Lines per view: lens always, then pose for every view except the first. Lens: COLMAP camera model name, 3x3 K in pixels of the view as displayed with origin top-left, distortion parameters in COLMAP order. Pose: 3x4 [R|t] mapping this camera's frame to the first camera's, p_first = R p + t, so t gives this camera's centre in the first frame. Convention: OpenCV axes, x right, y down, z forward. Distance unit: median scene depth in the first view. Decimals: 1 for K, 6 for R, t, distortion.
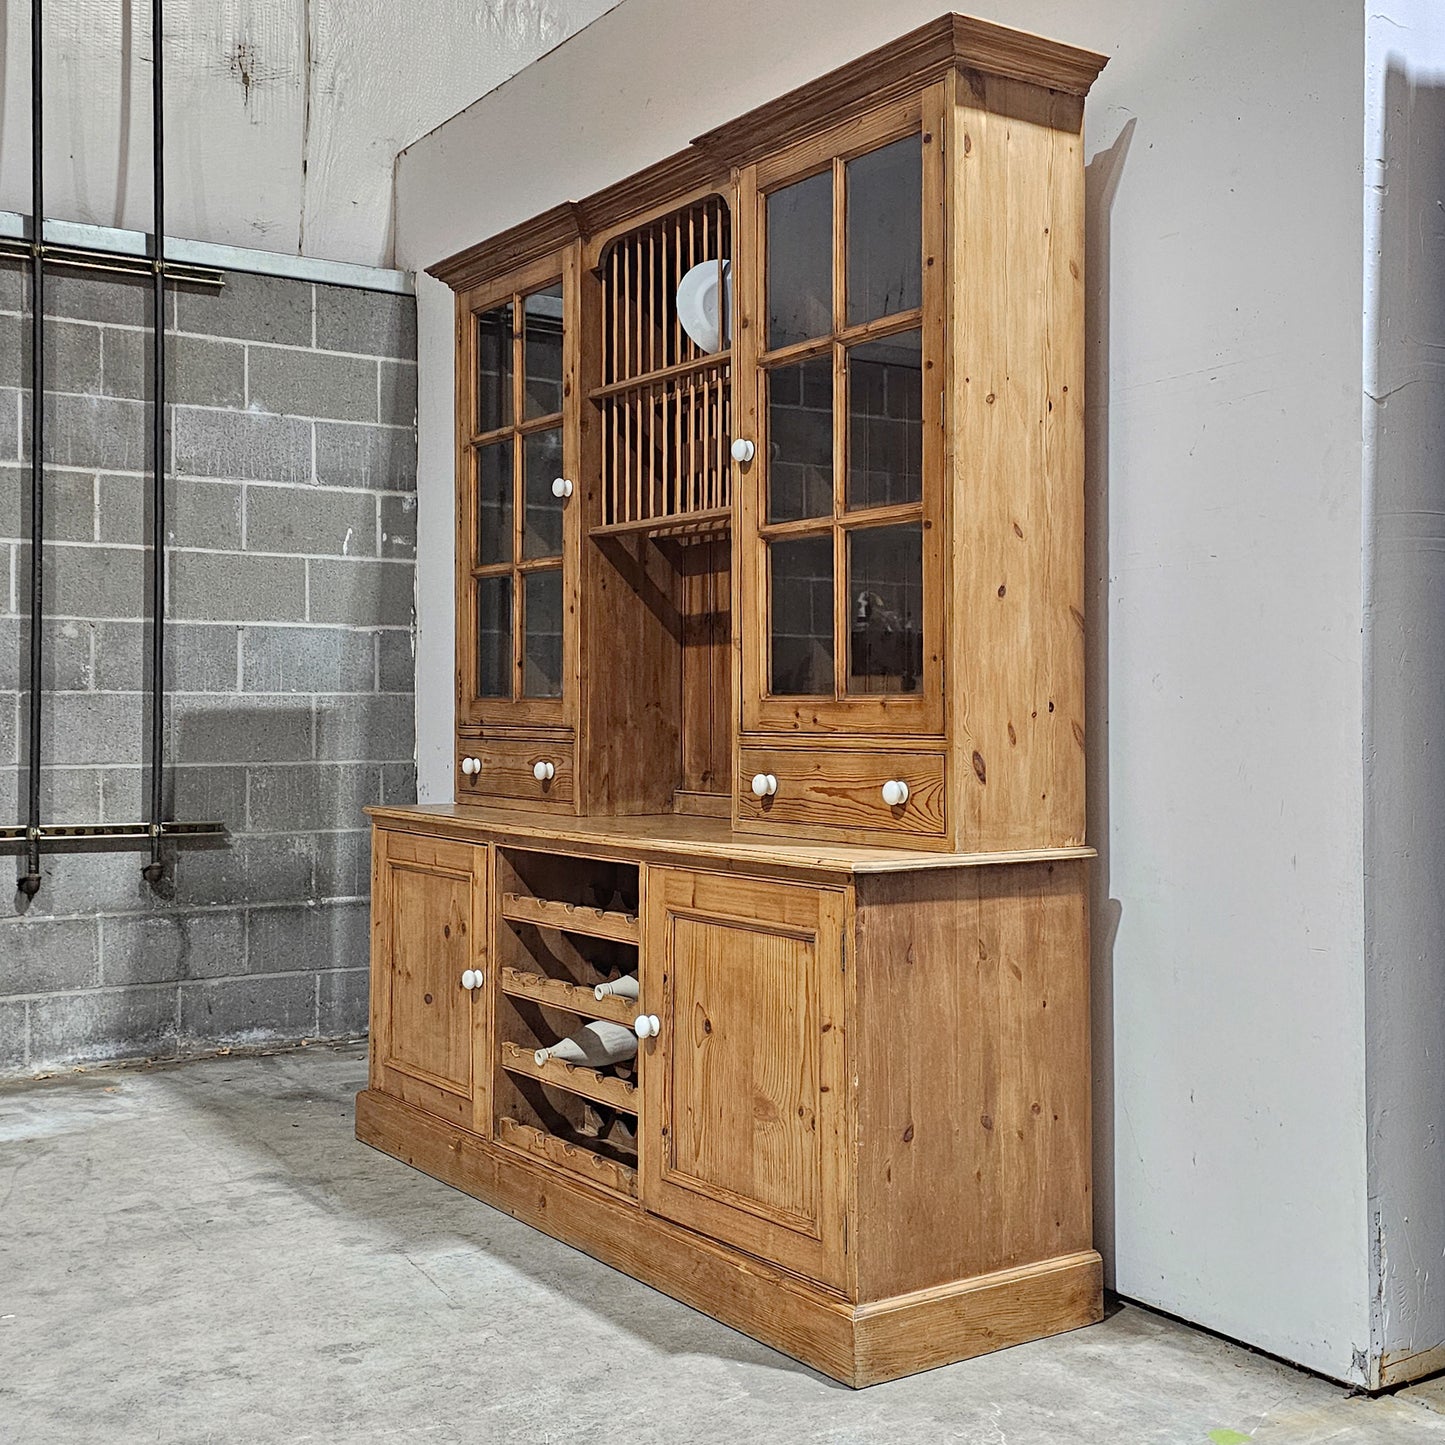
lens RADIAL K [[1691.7, 0, 760.2], [0, 1691.7, 733.2], [0, 0, 1]] dist [0.044341, 0.000000]
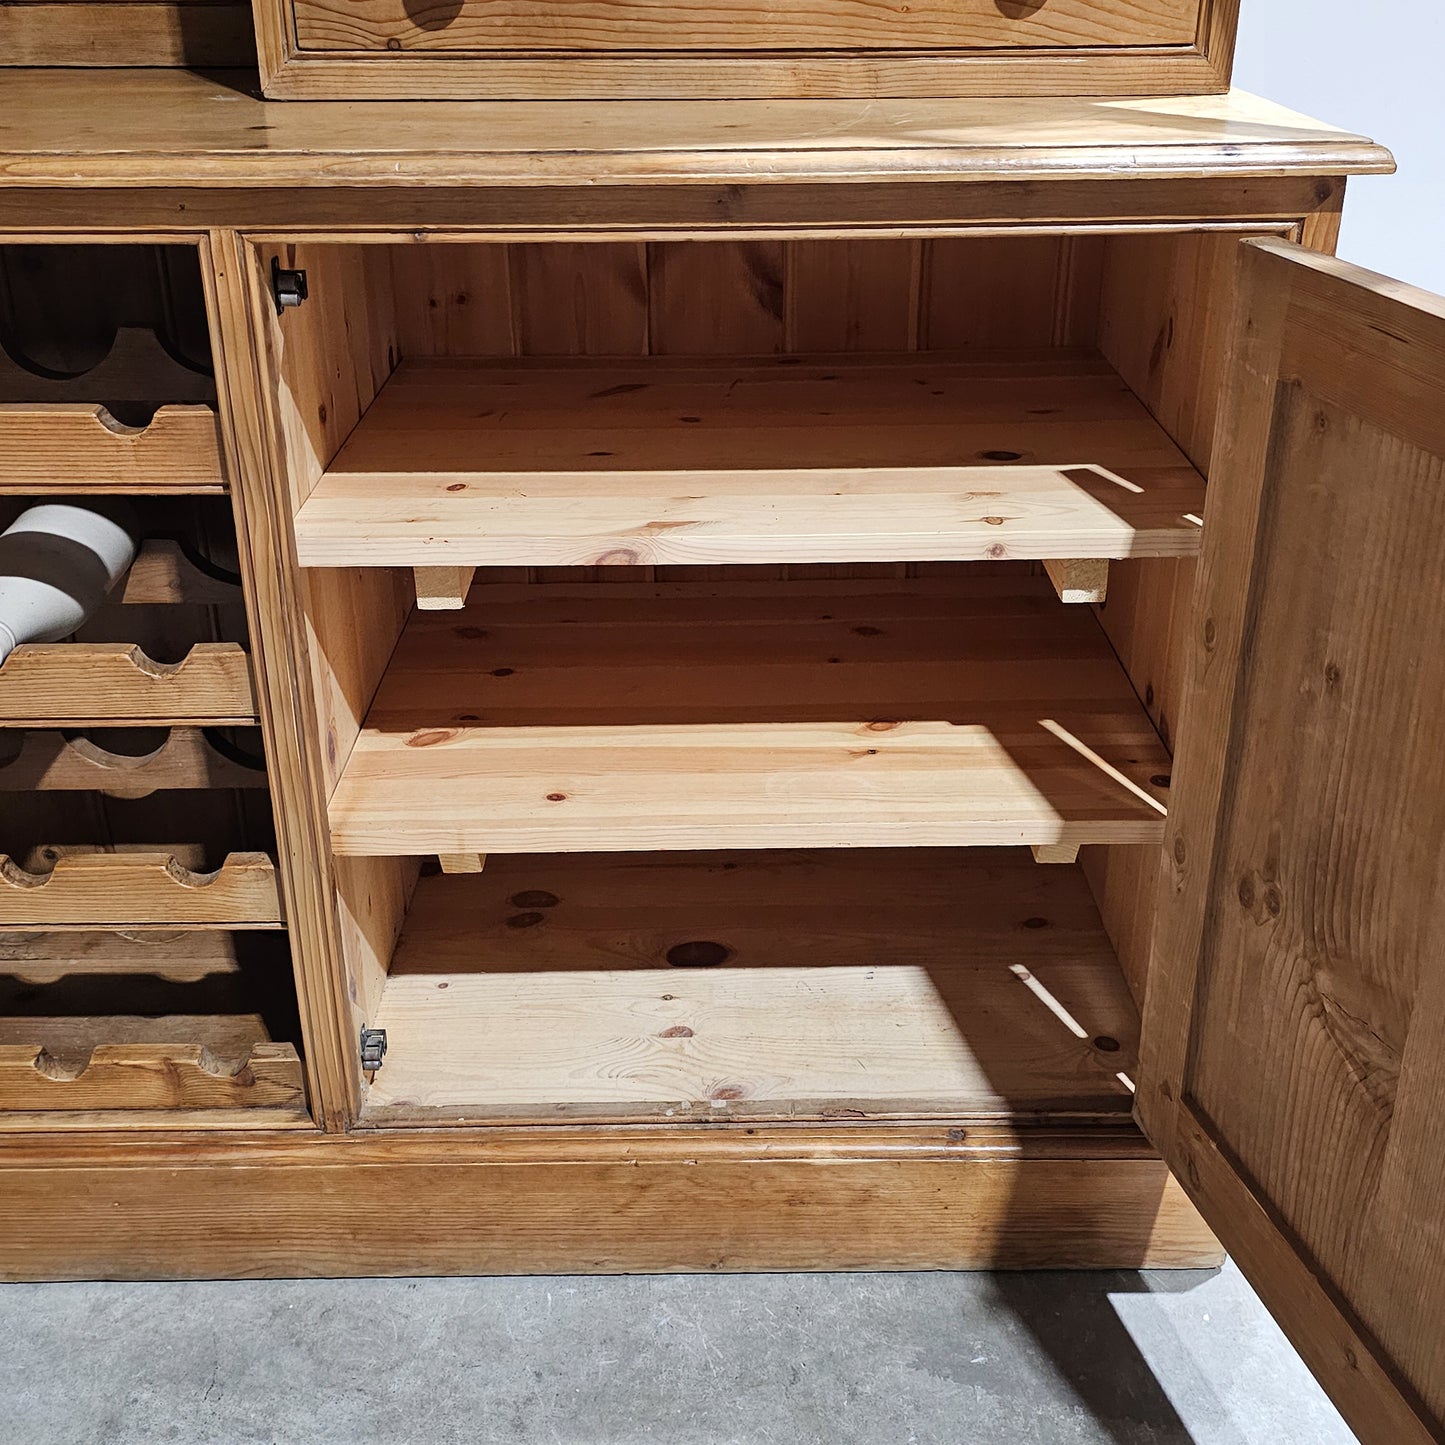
lens RADIAL K [[1691.7, 0, 699.5], [0, 1691.7, 676.5], [0, 0, 1]] dist [0.044341, 0.000000]
pose [[0.587021, -0.347330, 0.731278, -0.276901], [0.015729, 0.908013, 0.418646, 0.022193], [-0.809419, -0.234252, 0.538486, 0.758478]]
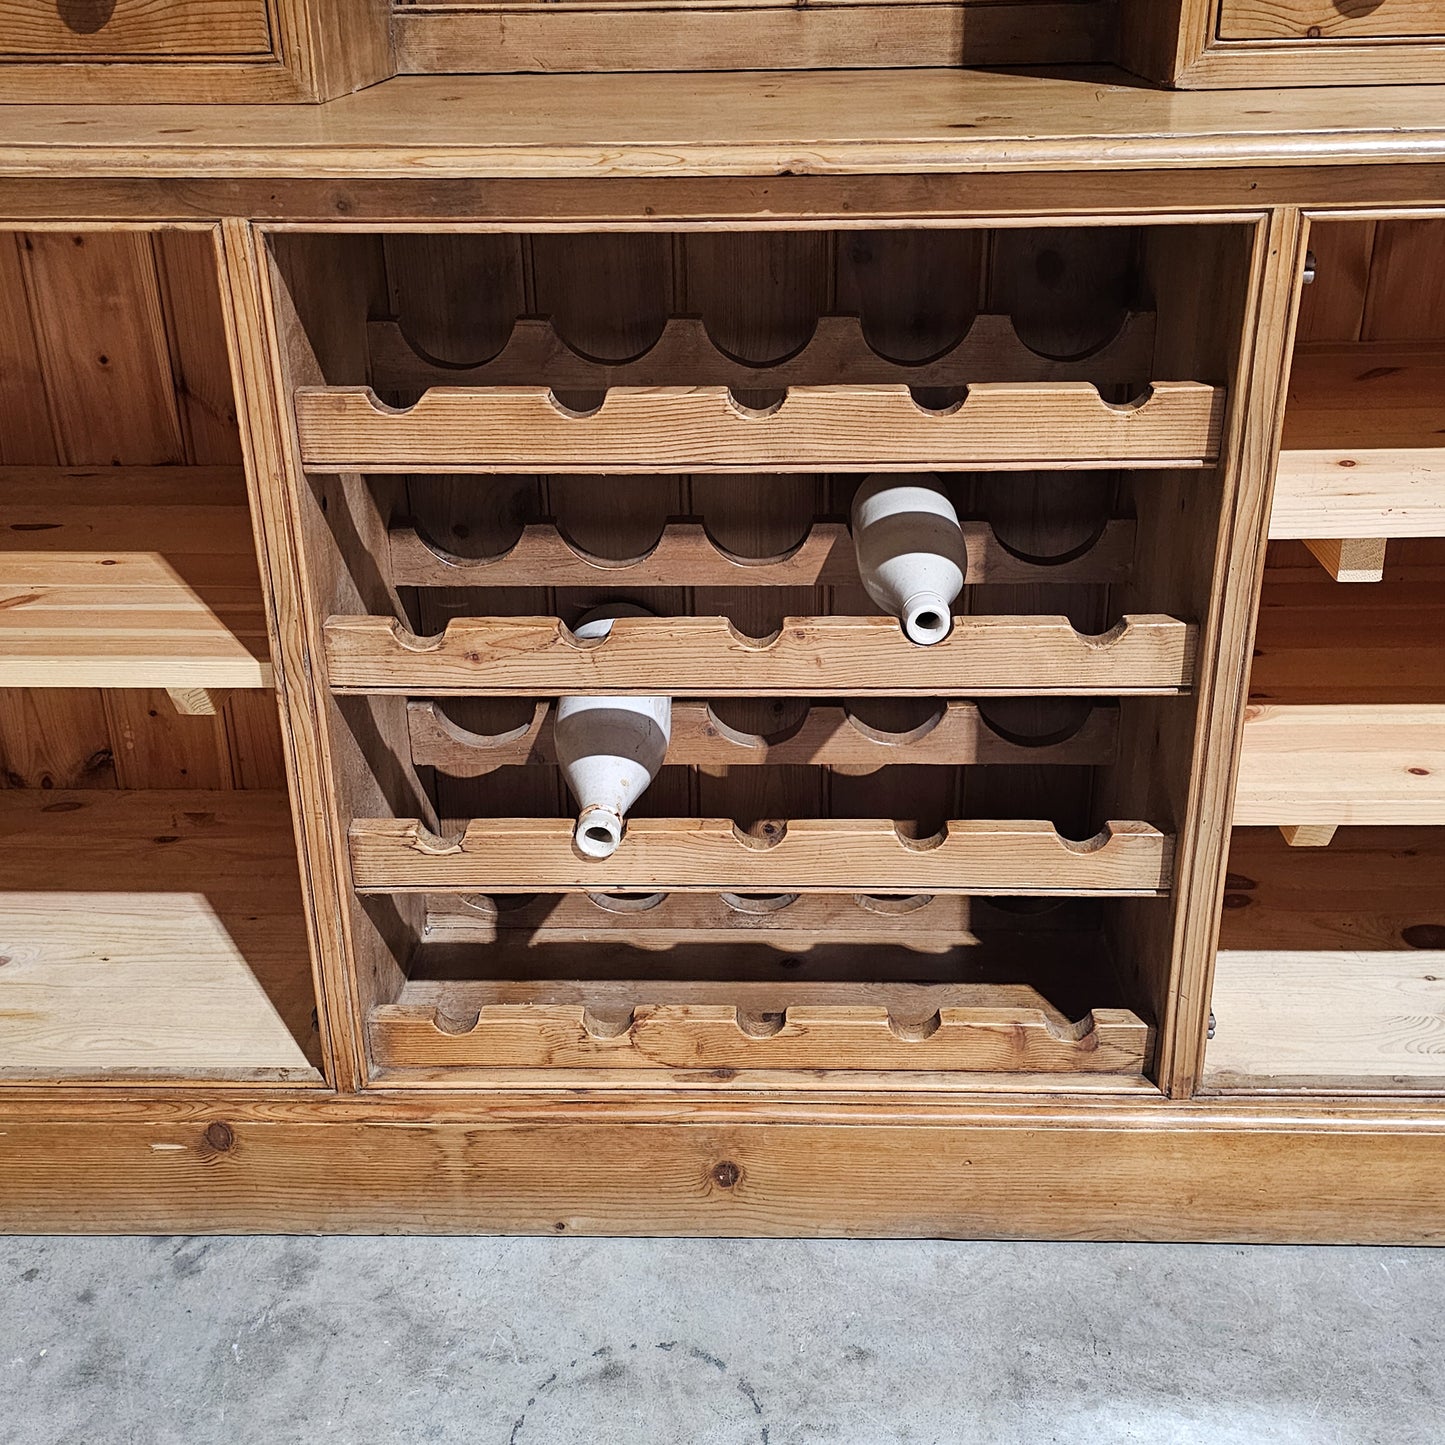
lens RADIAL K [[1691.7, 0, 724.2], [0, 1691.7, 666.8], [0, 0, 1]] dist [0.044341, 0.000000]
pose [[0.615148, -0.335130, 0.713639, -0.395786], [0.027637, 0.913770, 0.405291, 0.022487], [-0.787927, -0.229591, 0.571366, 0.894288]]
